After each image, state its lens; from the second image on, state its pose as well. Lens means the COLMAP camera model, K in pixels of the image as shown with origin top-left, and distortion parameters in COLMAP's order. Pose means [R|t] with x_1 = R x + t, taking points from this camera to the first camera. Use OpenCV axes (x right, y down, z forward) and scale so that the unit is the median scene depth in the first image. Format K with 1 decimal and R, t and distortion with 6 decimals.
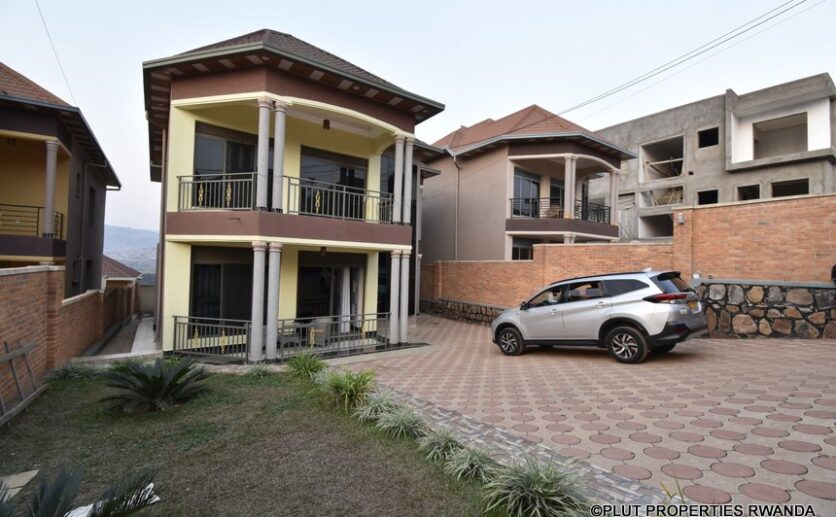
lens RADIAL K [[369.5, 0, 411.4], [0, 369.5, 261.3], [0, 0, 1]] dist [0.001293, -0.014559]
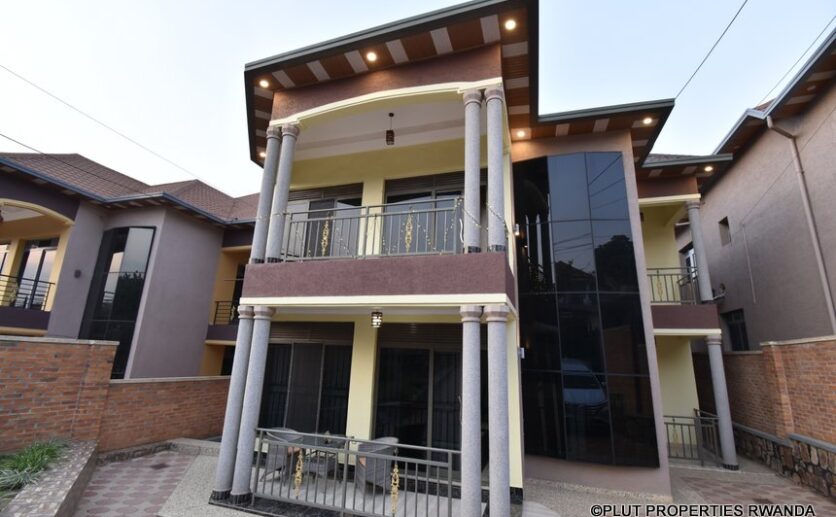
lens RADIAL K [[369.5, 0, 411.4], [0, 369.5, 261.3], [0, 0, 1]] dist [0.001293, -0.014559]
pose [[0.598040, -0.198300, -0.776547, 0.325439], [-0.010603, 0.966866, -0.255065, 0.039159], [0.801396, 0.160773, 0.576122, 0.750790]]
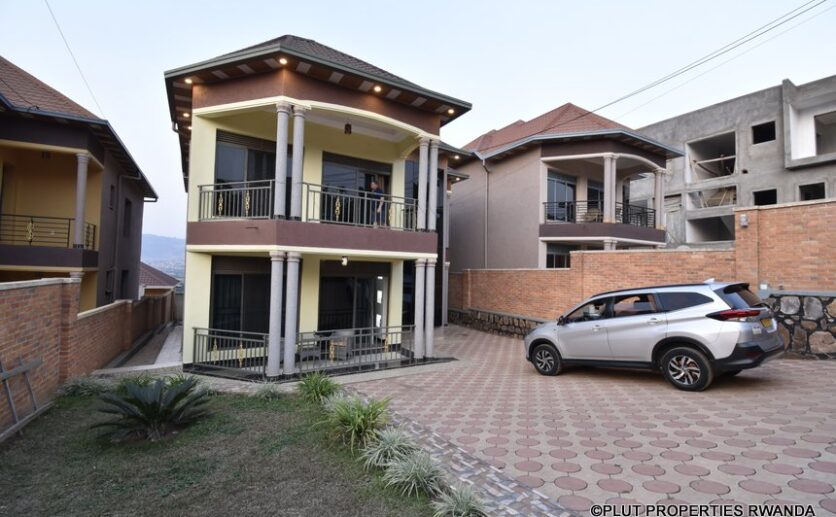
lens RADIAL K [[369.5, 0, 411.4], [0, 369.5, 261.3], [0, 0, 1]] dist [0.001293, -0.014559]
pose [[0.996655, -0.005913, -0.081512, 0.013149], [0.004390, 0.999813, -0.018842, -0.006742], [0.081608, 0.018421, 0.996494, 0.065893]]
